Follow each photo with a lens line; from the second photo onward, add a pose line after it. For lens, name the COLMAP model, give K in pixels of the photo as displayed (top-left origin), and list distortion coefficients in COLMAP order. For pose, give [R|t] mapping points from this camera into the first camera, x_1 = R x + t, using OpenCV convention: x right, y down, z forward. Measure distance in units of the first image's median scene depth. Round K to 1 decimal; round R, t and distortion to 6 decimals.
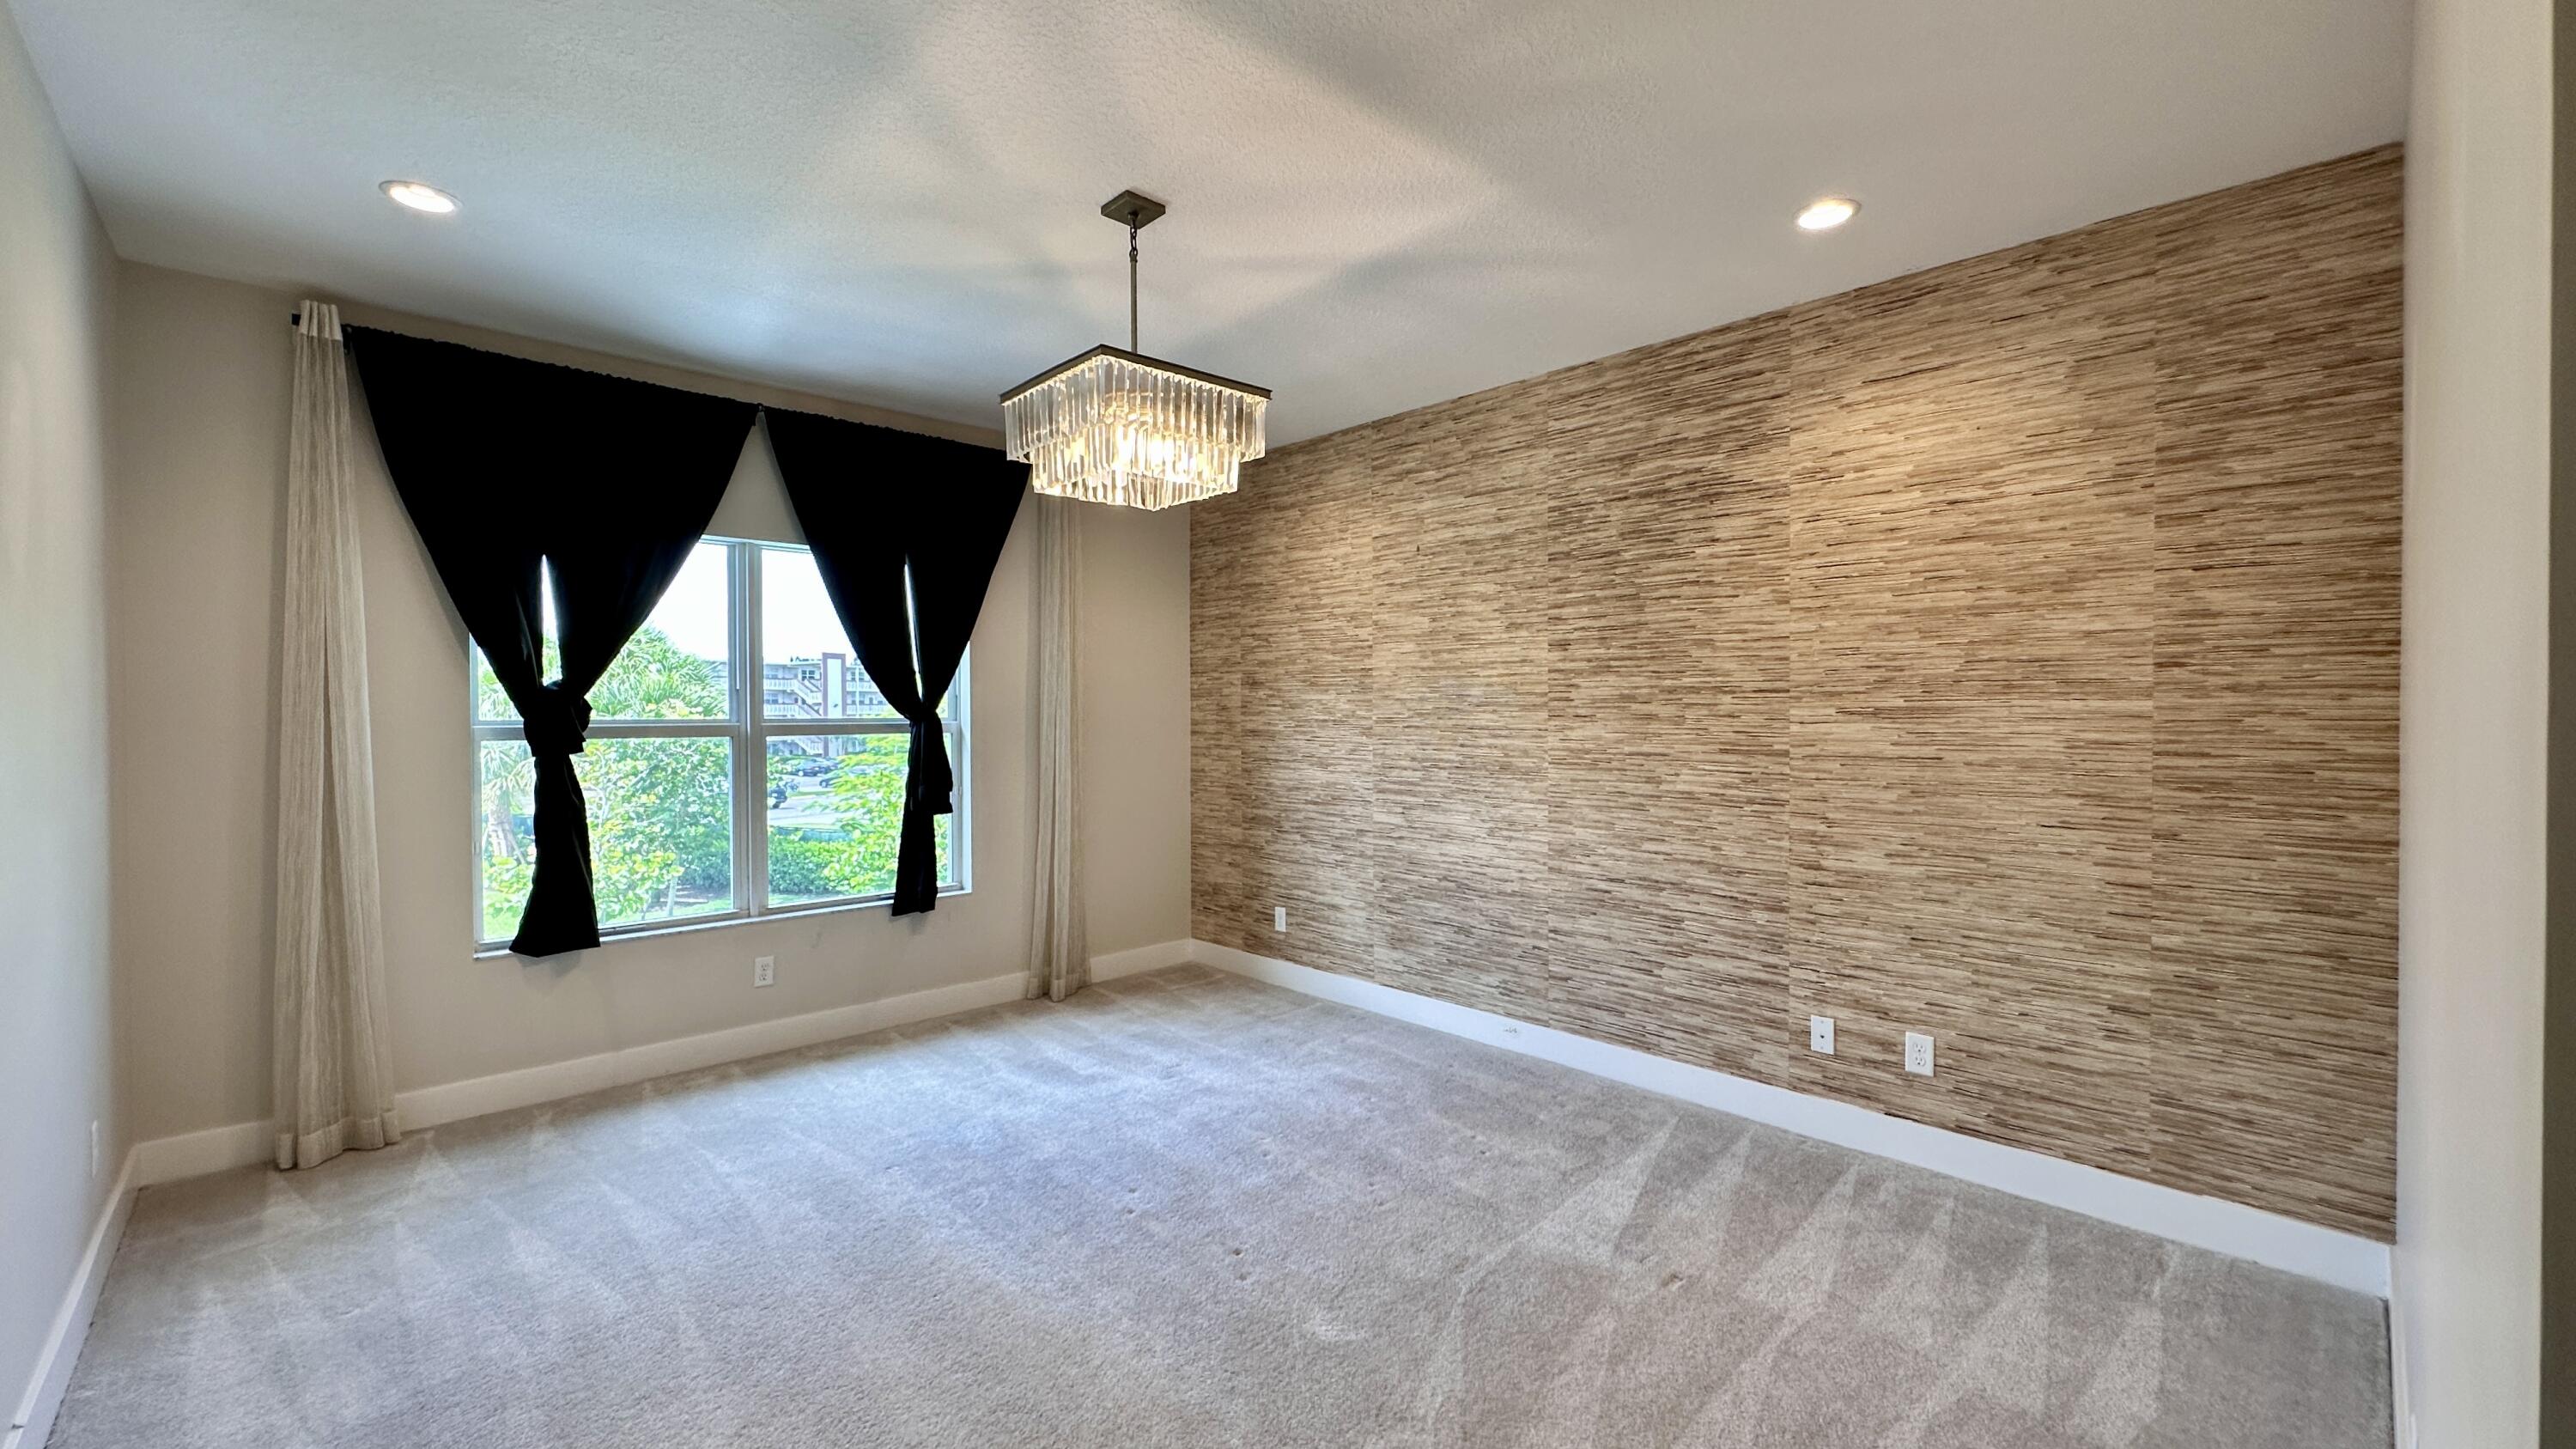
lens RADIAL K [[1039.8, 0, 1280.8], [0, 1039.8, 719.4], [0, 0, 1]] dist [-0.003508, 0.000341]
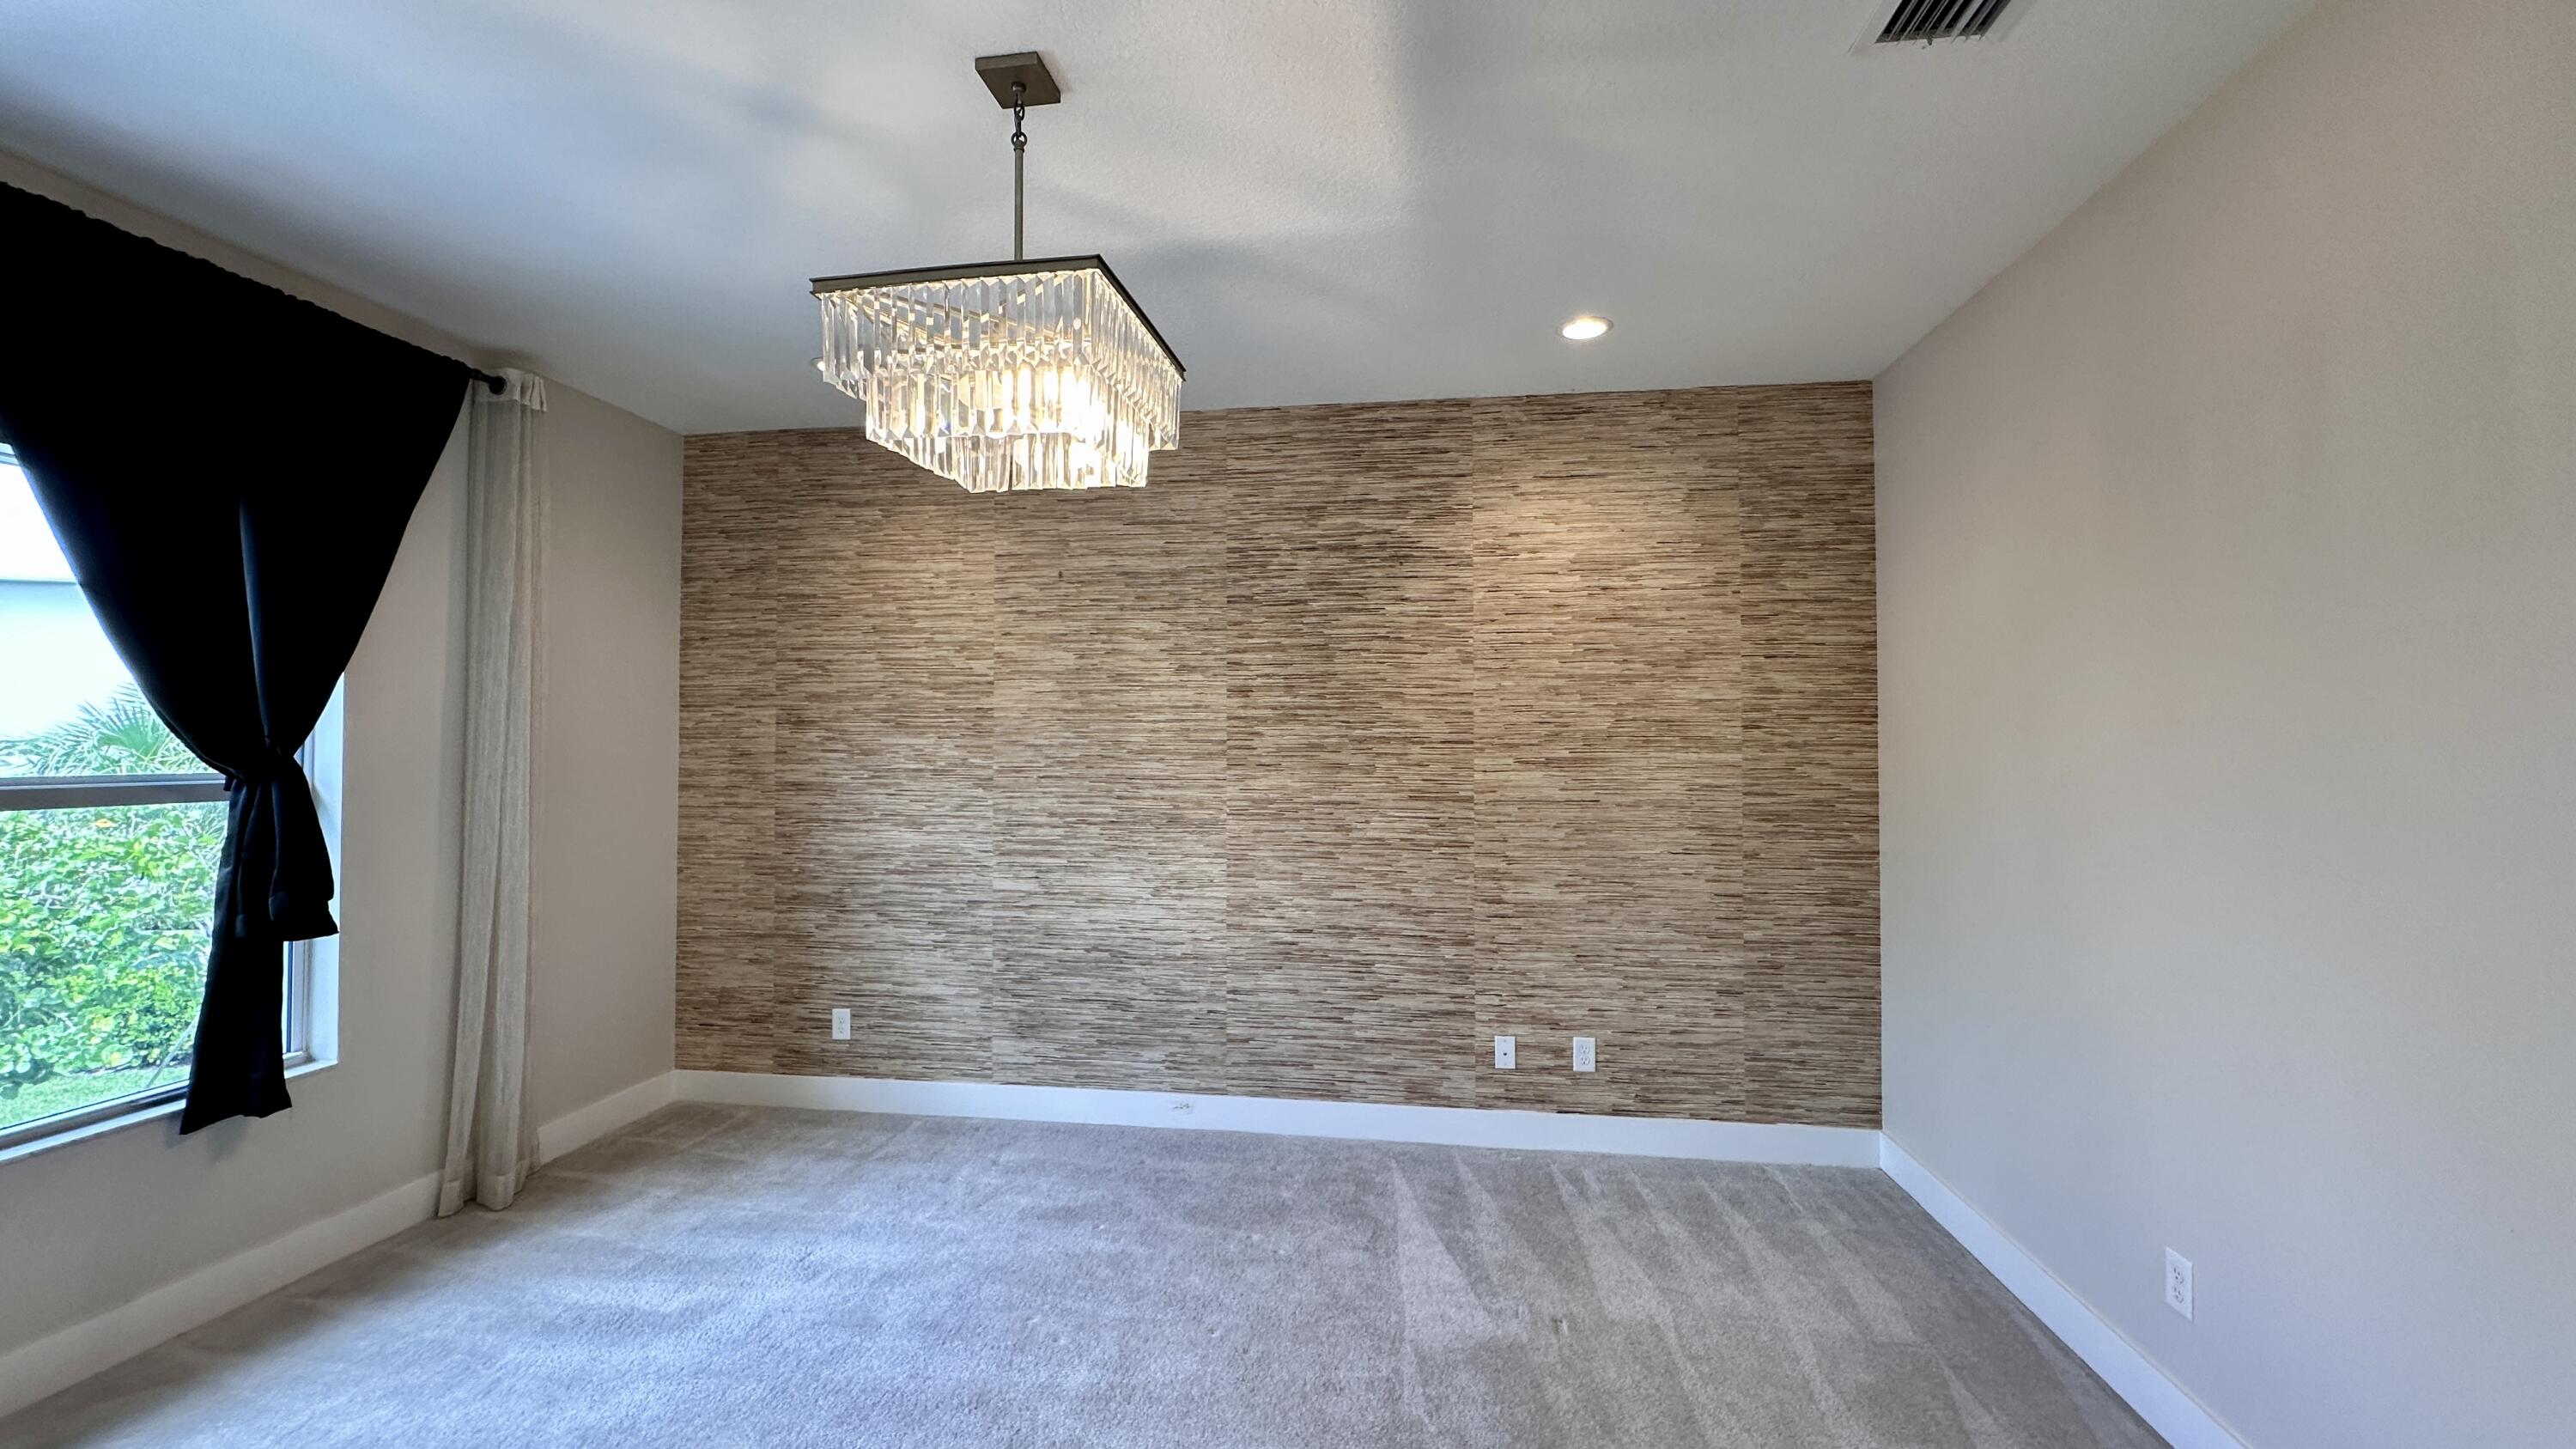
lens RADIAL K [[1039.8, 0, 1274.2], [0, 1039.8, 719.1], [0, 0, 1]] dist [-0.003508, 0.000341]
pose [[0.779727, 0.019743, 0.625808, -0.374939], [0.002555, 0.999394, -0.034713, -0.014615], [-0.626115, 0.028665, 0.779204, 0.278893]]
